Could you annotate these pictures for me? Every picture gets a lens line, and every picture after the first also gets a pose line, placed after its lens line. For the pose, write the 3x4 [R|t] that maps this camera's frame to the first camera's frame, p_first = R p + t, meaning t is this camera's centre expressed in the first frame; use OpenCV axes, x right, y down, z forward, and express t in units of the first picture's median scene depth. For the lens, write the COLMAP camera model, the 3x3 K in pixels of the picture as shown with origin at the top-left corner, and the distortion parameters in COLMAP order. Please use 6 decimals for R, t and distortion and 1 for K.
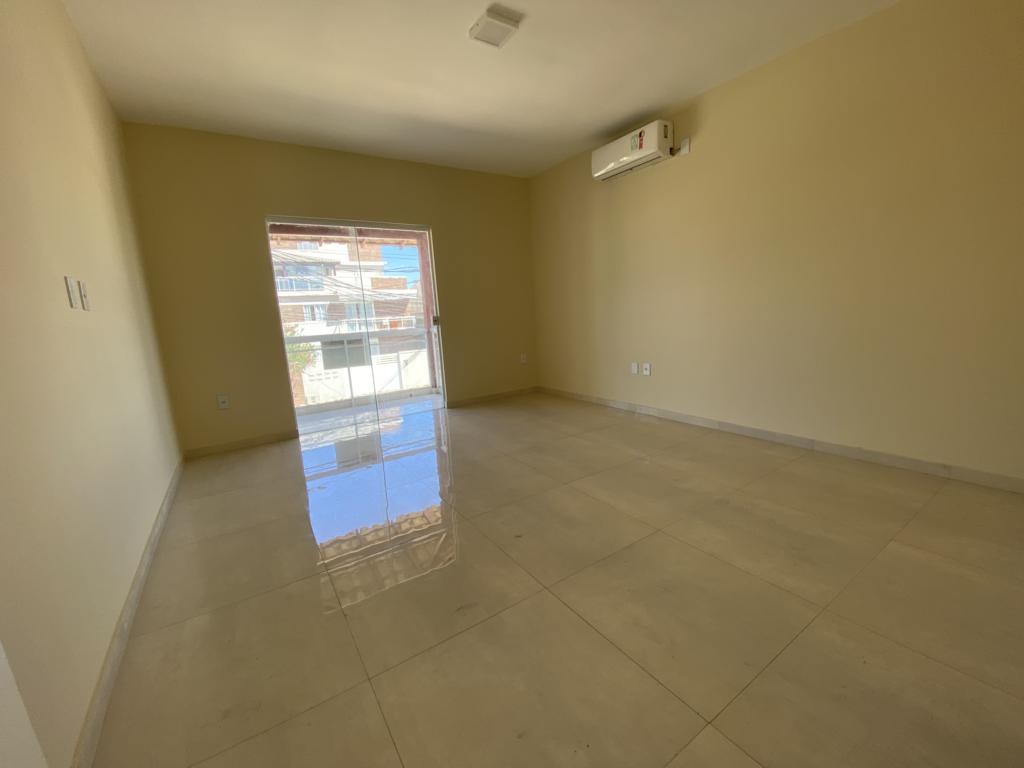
lens RADIAL K [[416.5, 0, 508.4], [0, 416.5, 388.6], [0, 0, 1]] dist [-0.014994, -0.000987]
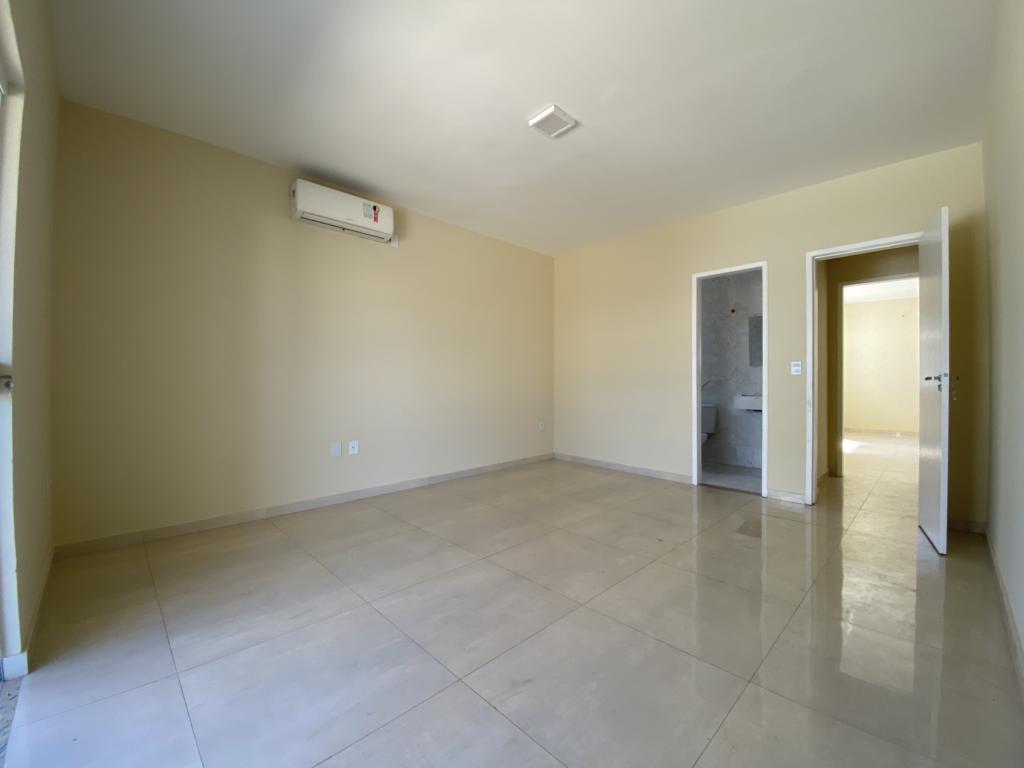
lens RADIAL K [[416.5, 0, 511.9], [0, 416.5, 379.5], [0, 0, 1]] dist [-0.014994, -0.000987]
pose [[-0.196406, 0.056863, 0.978872, -0.670364], [0.192638, 0.981098, -0.018341, -0.119185], [-0.961413, 0.184966, -0.203648, 0.915259]]
